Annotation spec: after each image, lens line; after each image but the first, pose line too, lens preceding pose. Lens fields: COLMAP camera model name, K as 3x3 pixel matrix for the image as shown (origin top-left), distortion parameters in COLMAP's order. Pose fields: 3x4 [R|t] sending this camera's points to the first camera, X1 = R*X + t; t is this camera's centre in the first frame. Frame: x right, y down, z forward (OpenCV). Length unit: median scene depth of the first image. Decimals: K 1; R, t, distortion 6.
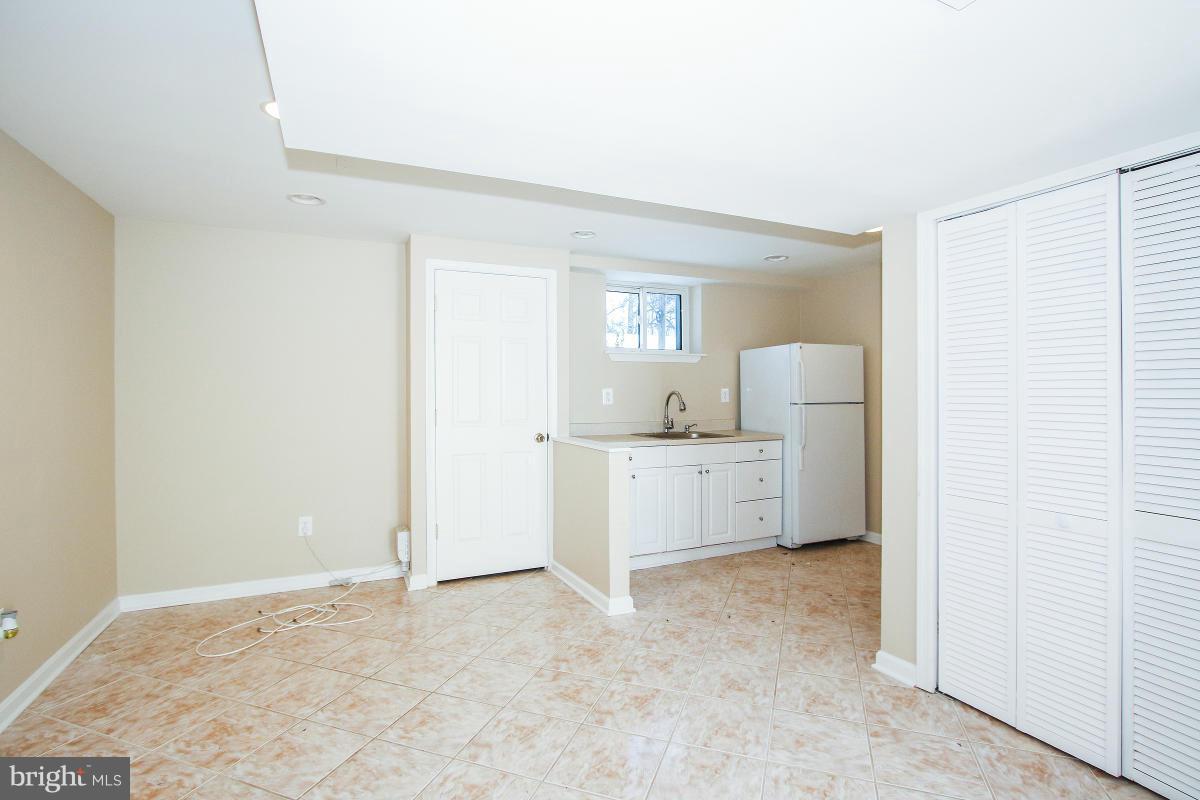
lens RADIAL K [[562.9, 0, 613.1], [0, 562.9, 388.5], [0, 0, 1]] dist [-0.019386, 0.000358]
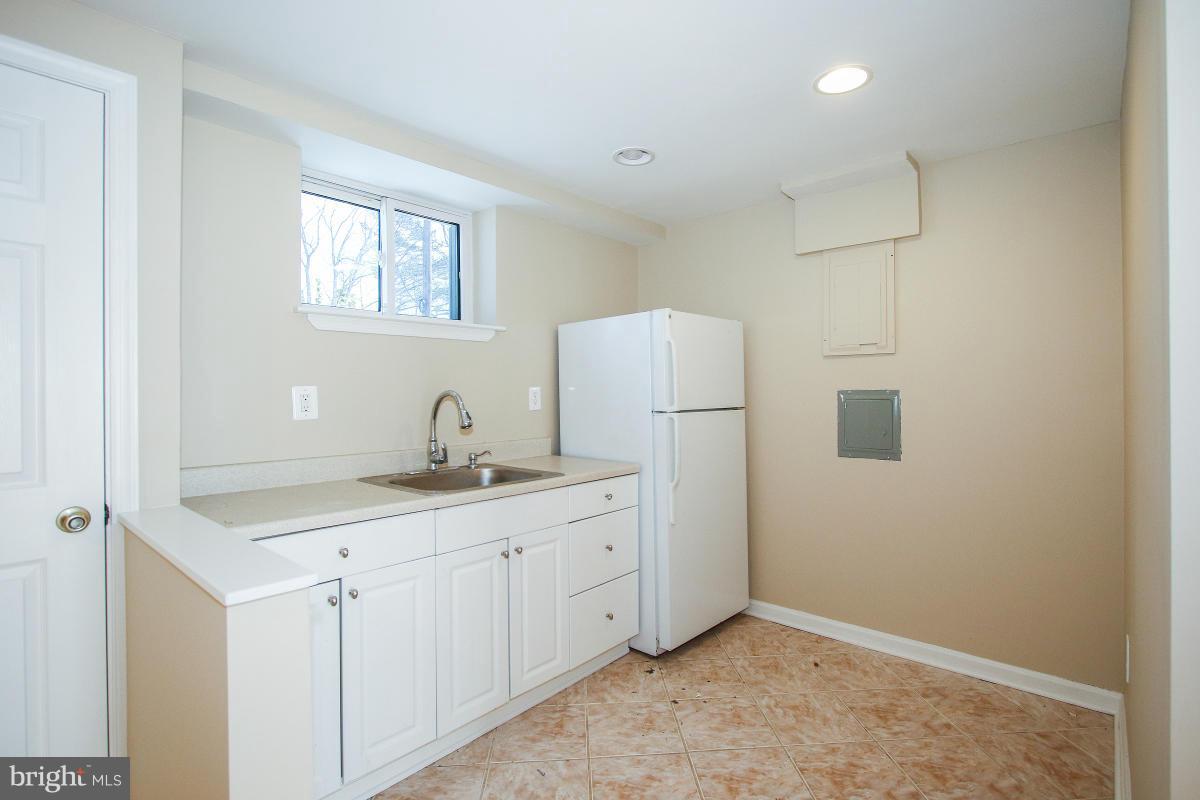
lens RADIAL K [[562.9, 0, 613.1], [0, 562.9, 388.5], [0, 0, 1]] dist [-0.019386, 0.000358]
pose [[0.918093, -0.002897, 0.396353, 0.042559], [0.003327, 0.999994, -0.000397, 0.002780], [-0.396350, 0.001683, 0.918098, 0.466953]]
